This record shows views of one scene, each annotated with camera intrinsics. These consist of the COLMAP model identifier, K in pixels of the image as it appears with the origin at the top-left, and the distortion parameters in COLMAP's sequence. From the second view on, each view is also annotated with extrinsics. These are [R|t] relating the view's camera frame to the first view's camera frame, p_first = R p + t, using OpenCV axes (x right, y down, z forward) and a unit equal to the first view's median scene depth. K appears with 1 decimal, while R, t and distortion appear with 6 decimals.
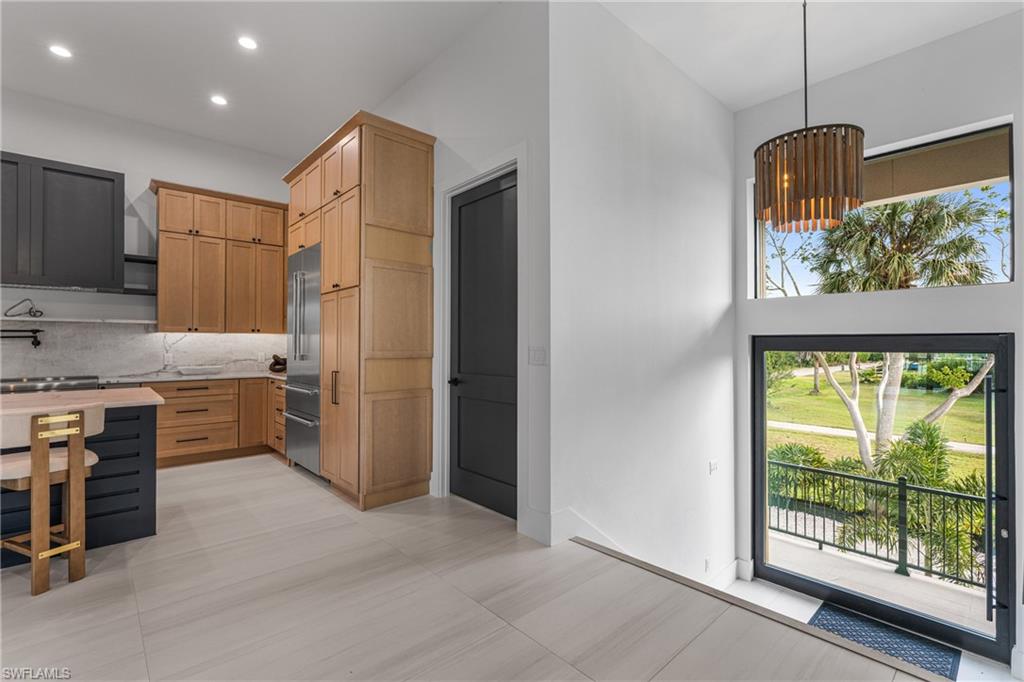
lens RADIAL K [[458.5, 0, 513.5], [0, 458.5, 340.5], [0, 0, 1]] dist [-0.008653, 0.001888]
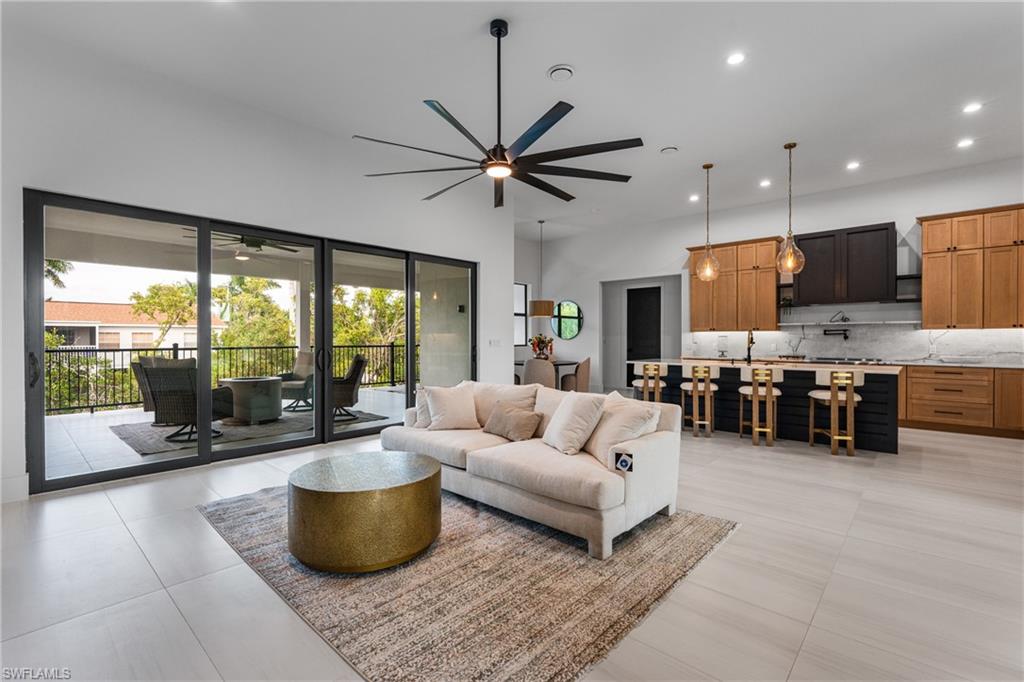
lens RADIAL K [[458.5, 0, 507.8], [0, 458.5, 339.4], [0, 0, 1]] dist [-0.008653, 0.001888]
pose [[0.084902, 0.004448, -0.996379, 0.464531], [0.009473, 0.999941, 0.005271, -0.007038], [0.996344, -0.009886, 0.084855, -0.339958]]
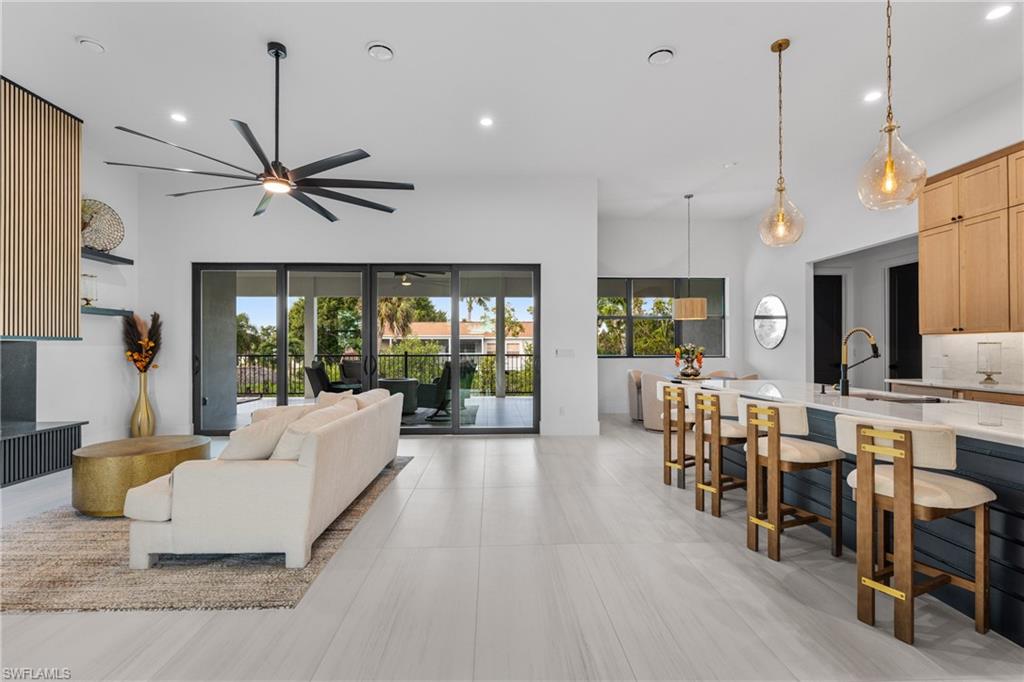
lens RADIAL K [[458.5, 0, 505.8], [0, 458.5, 343.0], [0, 0, 1]] dist [-0.008653, 0.001888]
pose [[-0.649270, -0.005797, -0.760536, 0.056254], [0.008235, 0.999859, -0.014651, 0.003723], [0.760513, -0.015776, -0.649131, 0.507944]]
